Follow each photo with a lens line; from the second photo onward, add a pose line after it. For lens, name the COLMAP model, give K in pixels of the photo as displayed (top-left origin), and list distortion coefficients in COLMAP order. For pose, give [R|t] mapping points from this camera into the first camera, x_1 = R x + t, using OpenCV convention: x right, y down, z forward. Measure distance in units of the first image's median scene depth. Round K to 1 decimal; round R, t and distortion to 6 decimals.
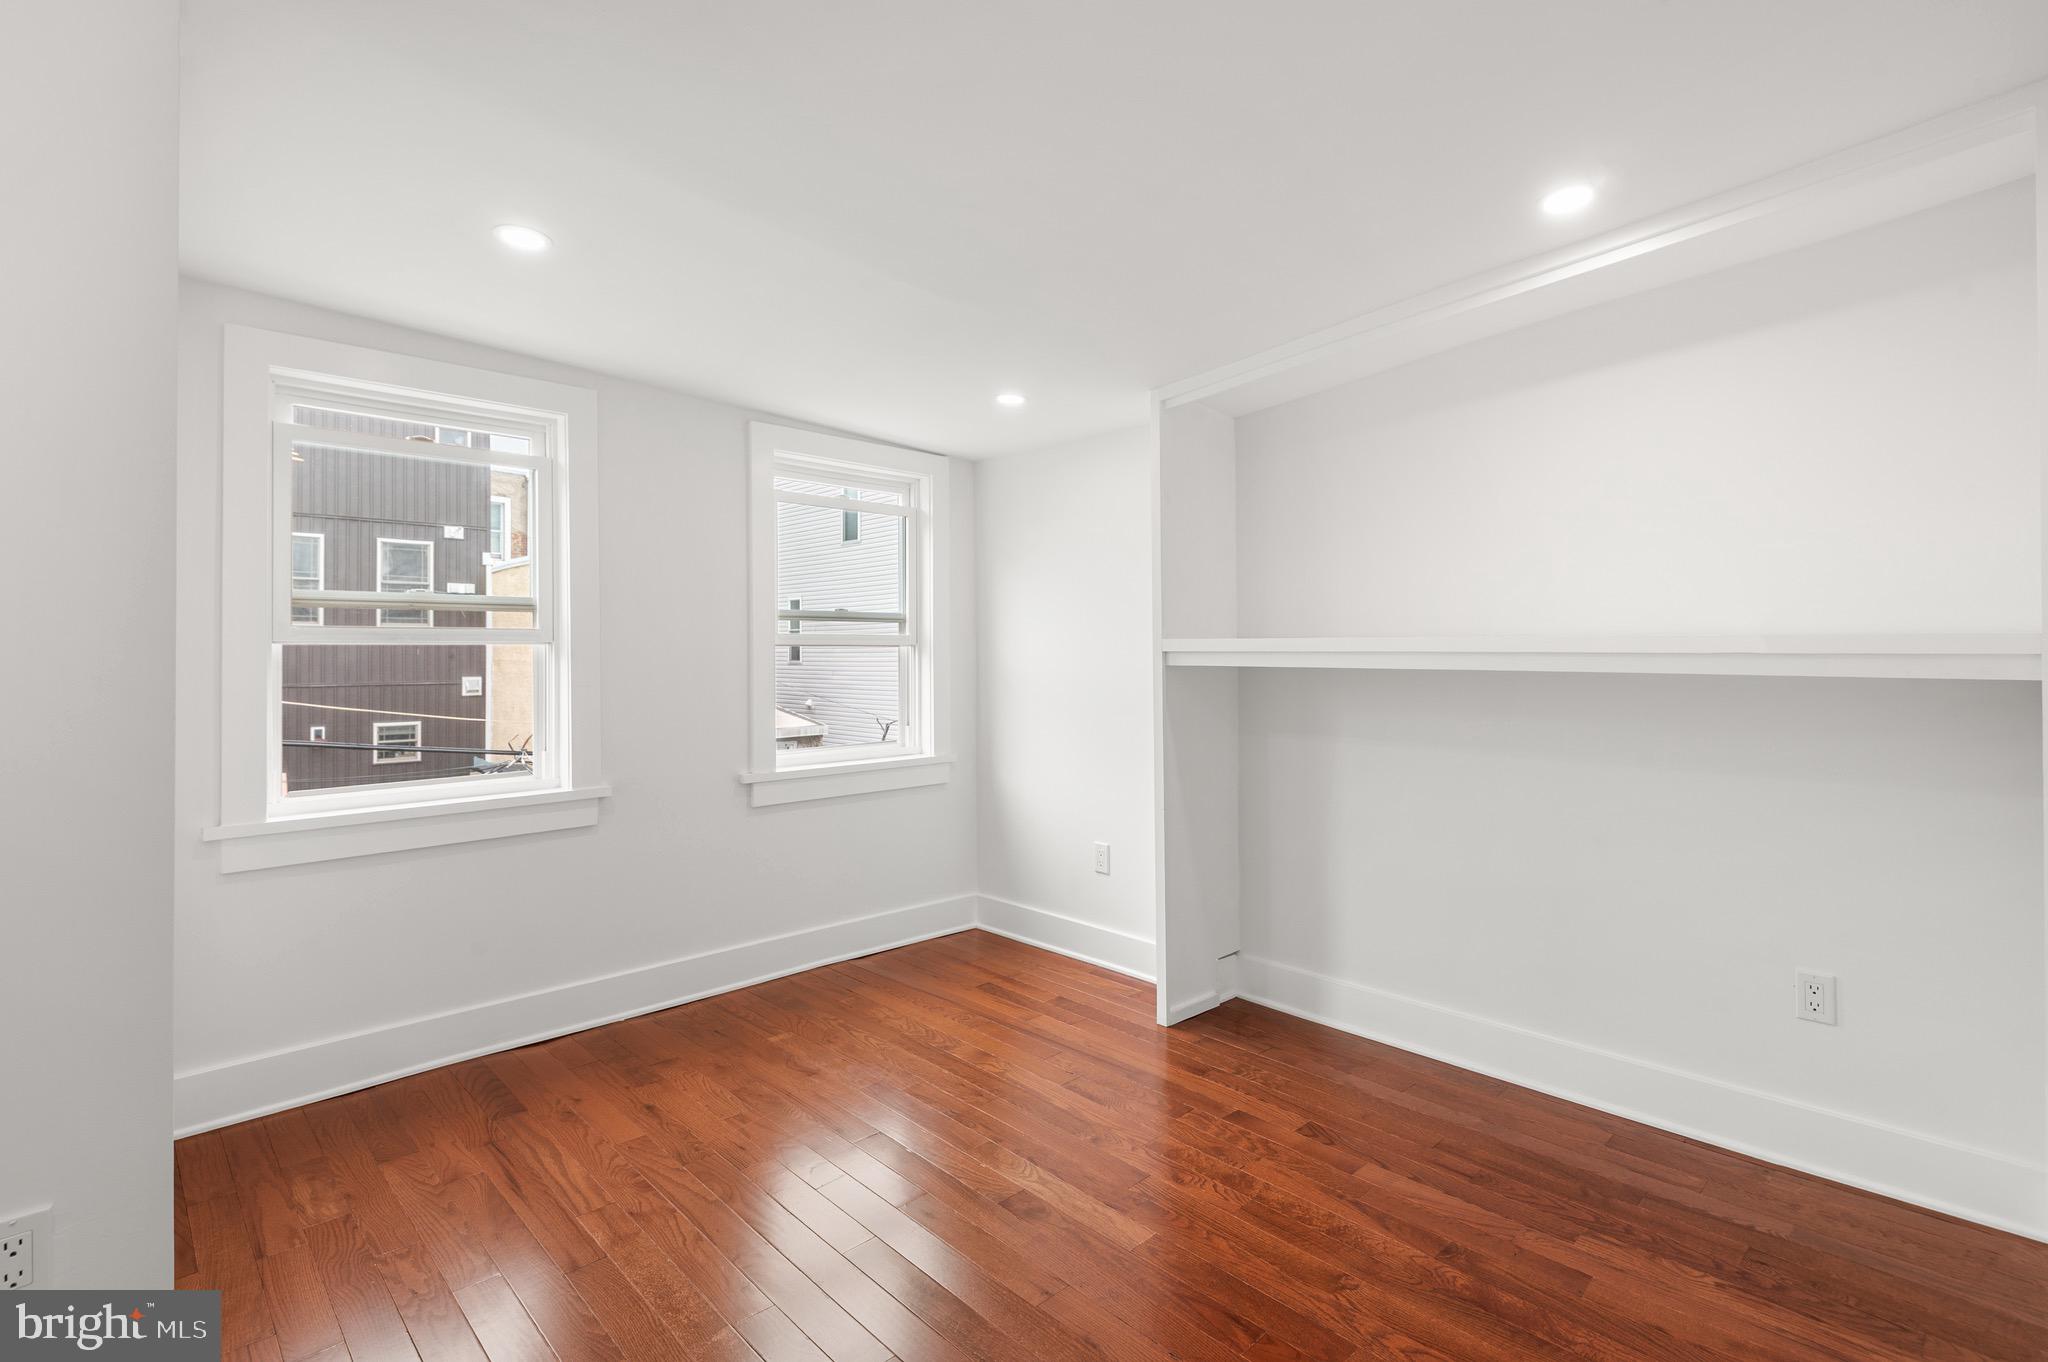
lens RADIAL K [[938.4, 0, 1029.0], [0, 938.4, 667.6], [0, 0, 1]] dist [0.017691, -0.007244]
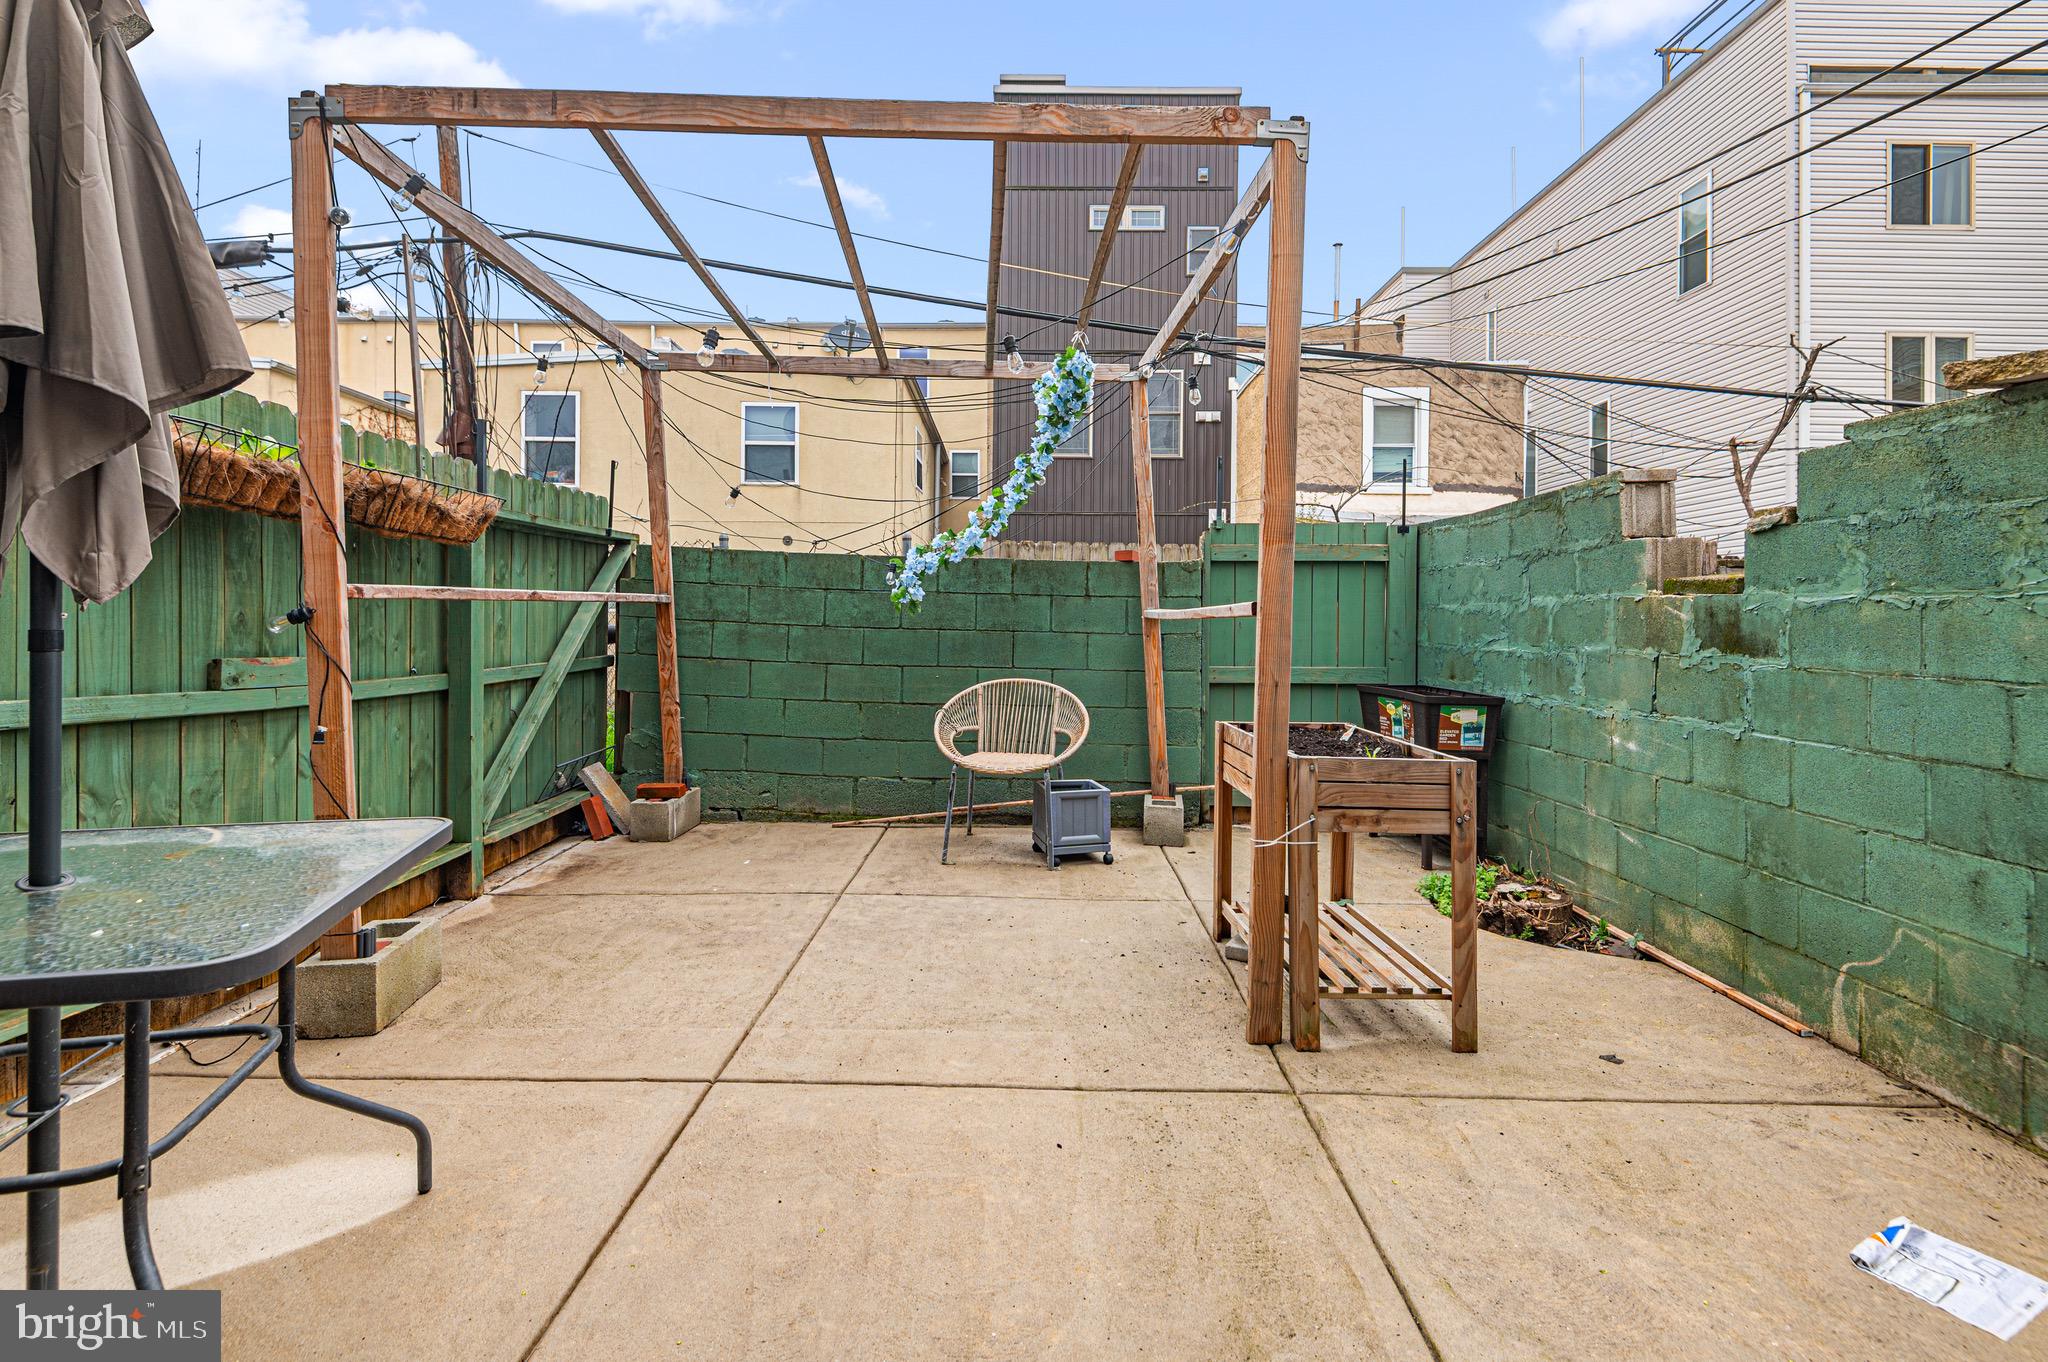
lens RADIAL K [[938.4, 0, 1035.4], [0, 938.4, 672.2], [0, 0, 1]] dist [0.017691, -0.007244]
pose [[0.720011, 0.003339, -0.693955, -0.151892], [-0.003038, 0.999994, 0.001659, 0.412502], [0.693956, 0.000914, 0.720017, 0.448091]]
